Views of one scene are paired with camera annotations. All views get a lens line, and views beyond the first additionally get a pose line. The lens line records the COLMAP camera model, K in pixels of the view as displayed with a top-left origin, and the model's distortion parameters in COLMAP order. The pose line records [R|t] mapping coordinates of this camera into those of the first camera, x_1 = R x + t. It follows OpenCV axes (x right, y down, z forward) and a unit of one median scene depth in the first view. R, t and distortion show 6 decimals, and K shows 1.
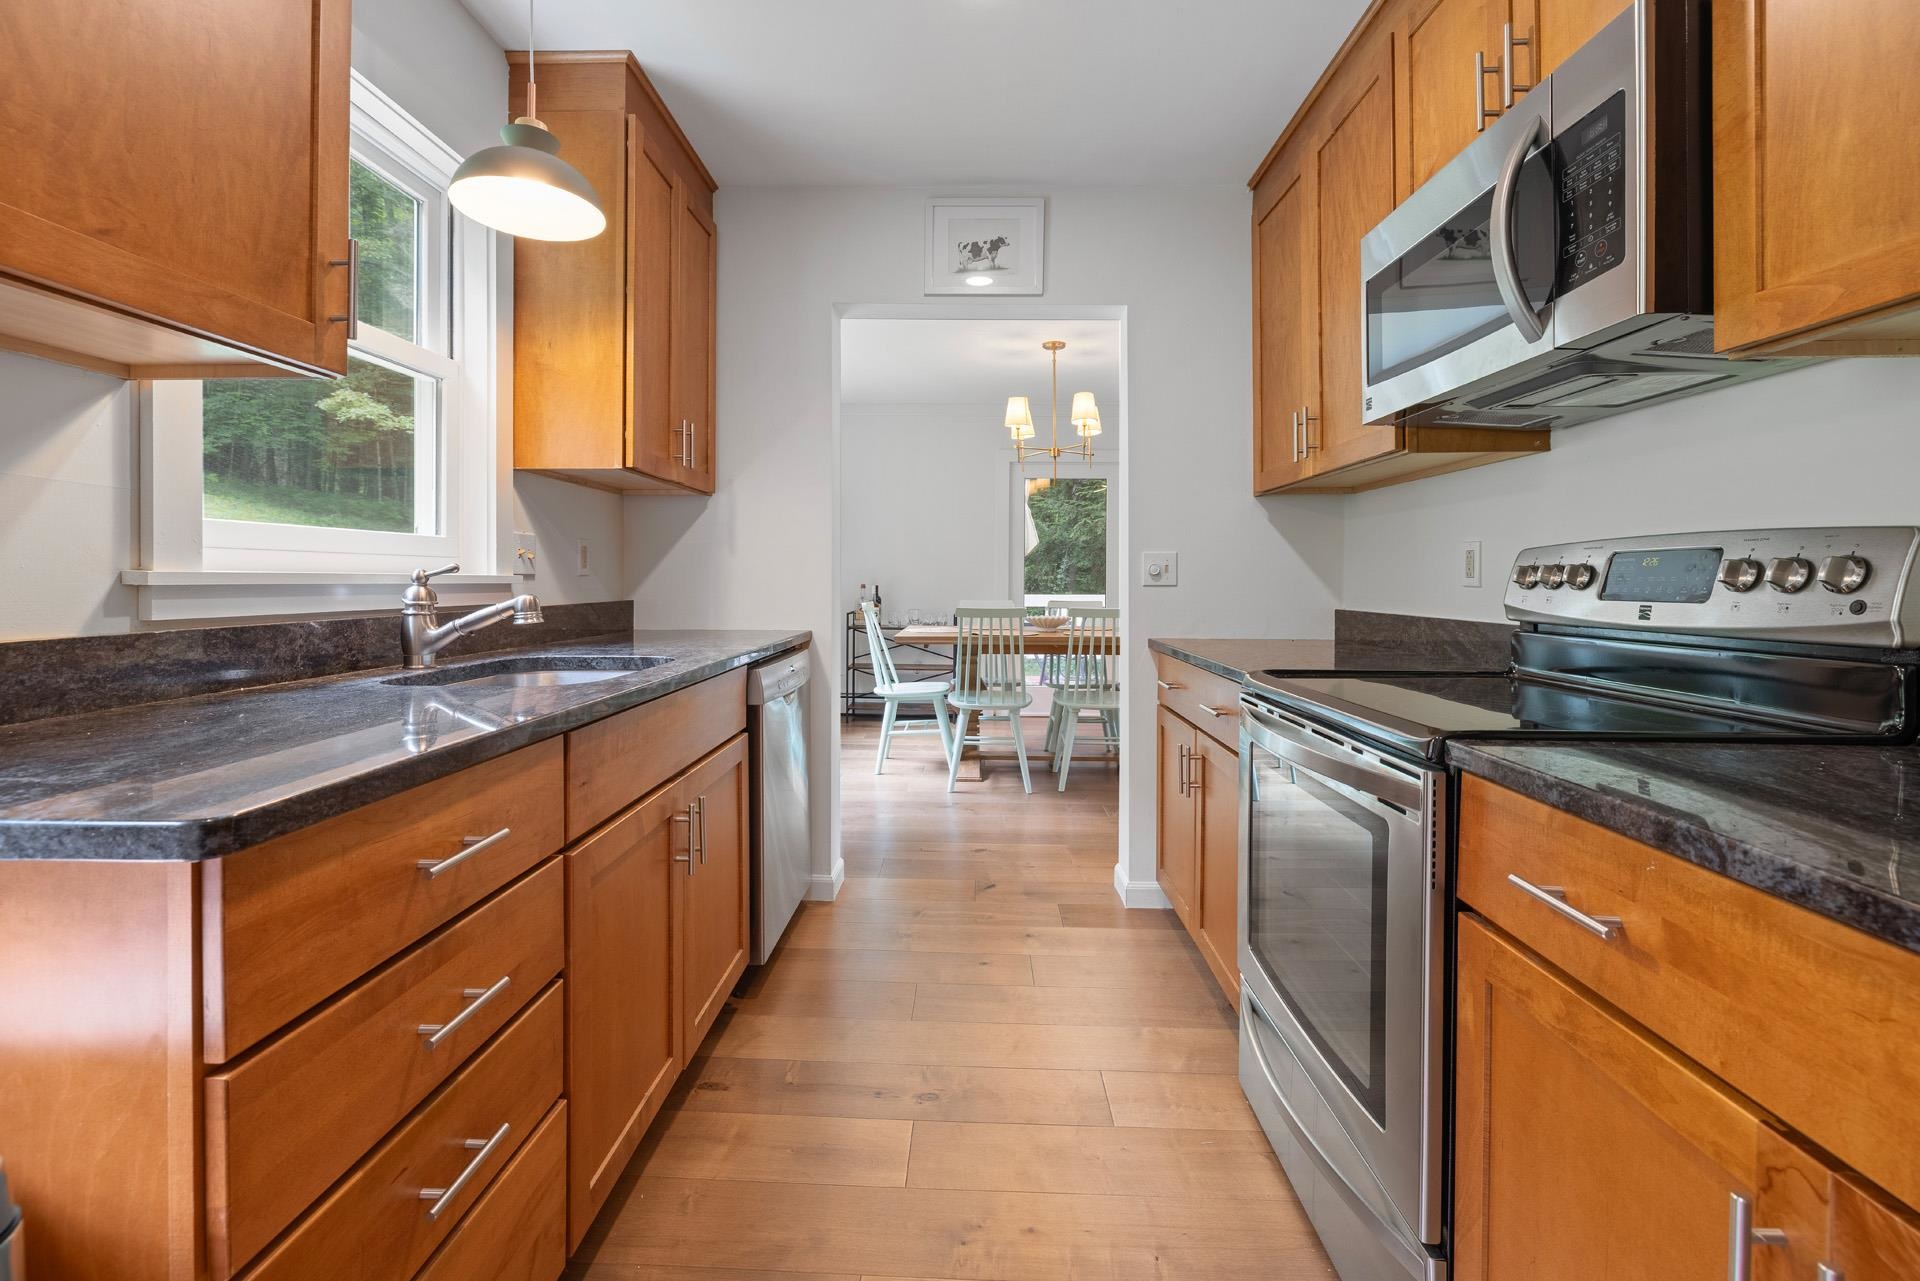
lens RADIAL K [[821.9, 0, 955.3], [0, 821.9, 581.3], [0, 0, 1]] dist [-0.000165, 0.000034]
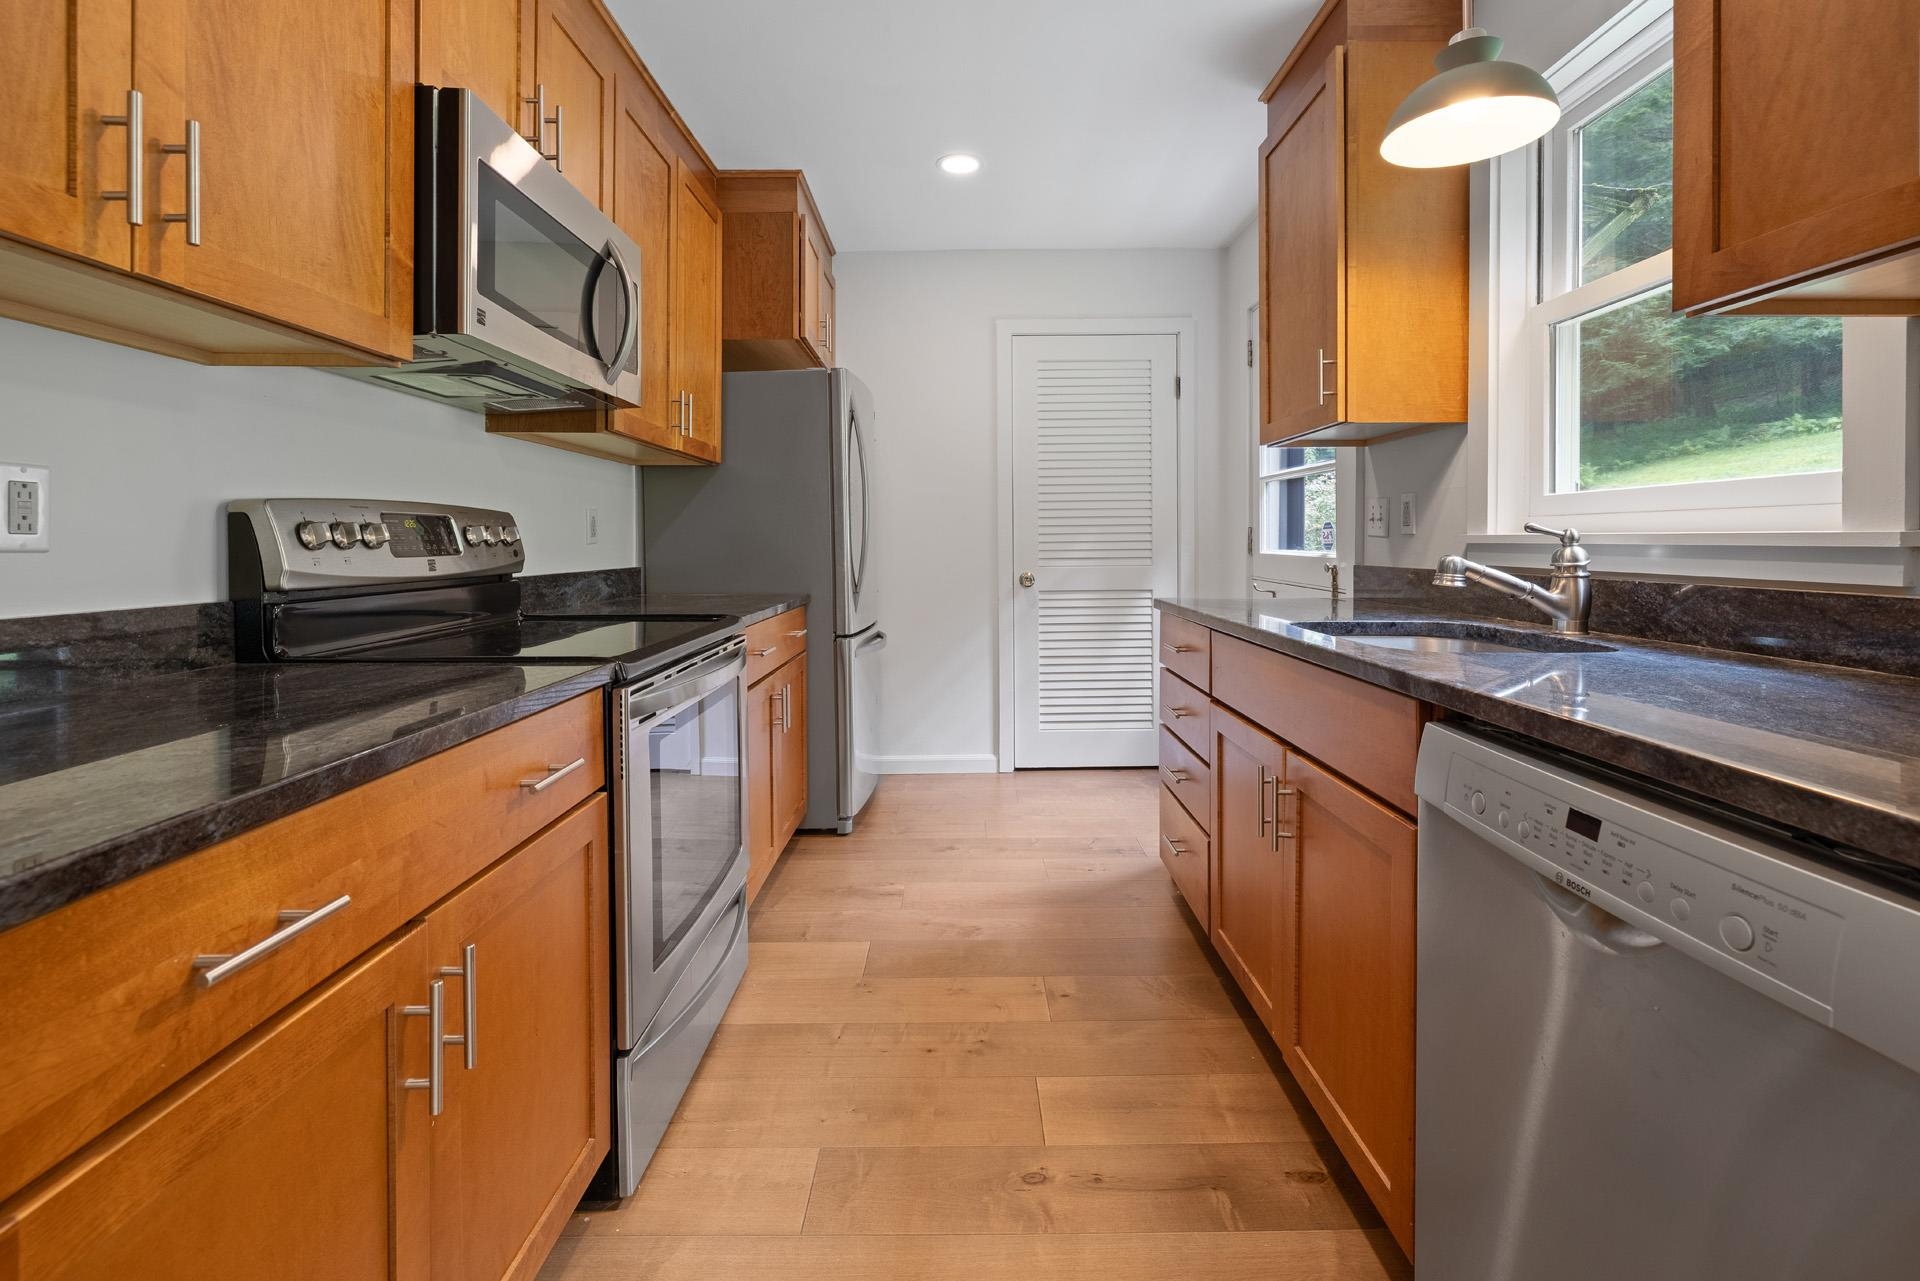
lens RADIAL K [[823.0, 0, 960.9], [0, 823.0, 541.4], [0, 0, 1]] dist [-0.000453, 0.000051]
pose [[-0.999691, -0.000671, -0.024857, 0.066365], [-0.000751, 0.999995, 0.003203, -0.002087], [0.024855, 0.003220, -0.999686, 2.003936]]
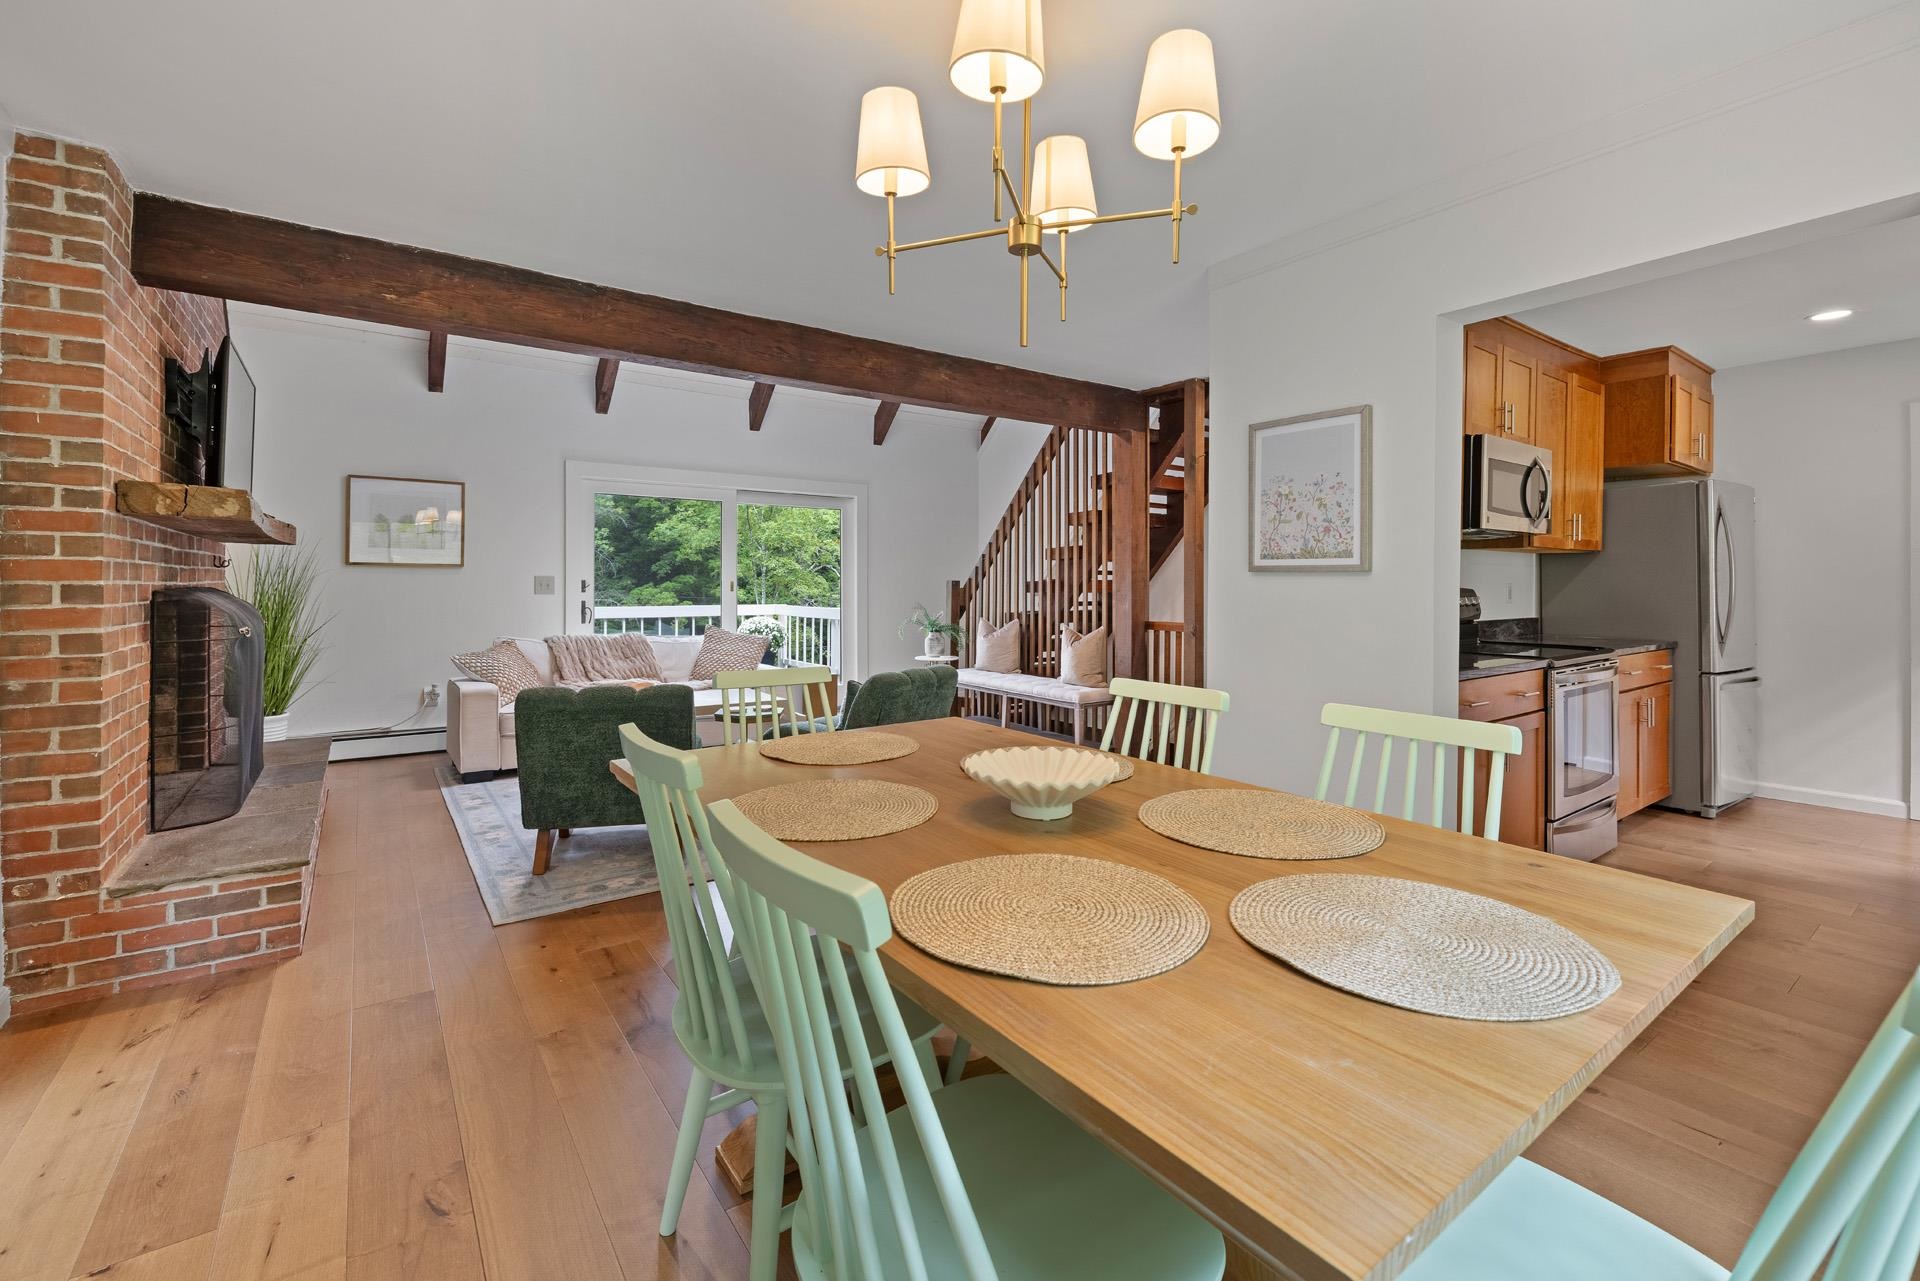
lens RADIAL K [[821.9, 0, 955.3], [0, 821.9, 581.3], [0, 0, 1]] dist [-0.000165, 0.000034]
pose [[-0.602608, -0.008145, 0.797996, -0.349672], [-0.004975, 0.999967, 0.006449, -0.077155], [-0.798022, -0.000084, -0.602628, 3.591121]]
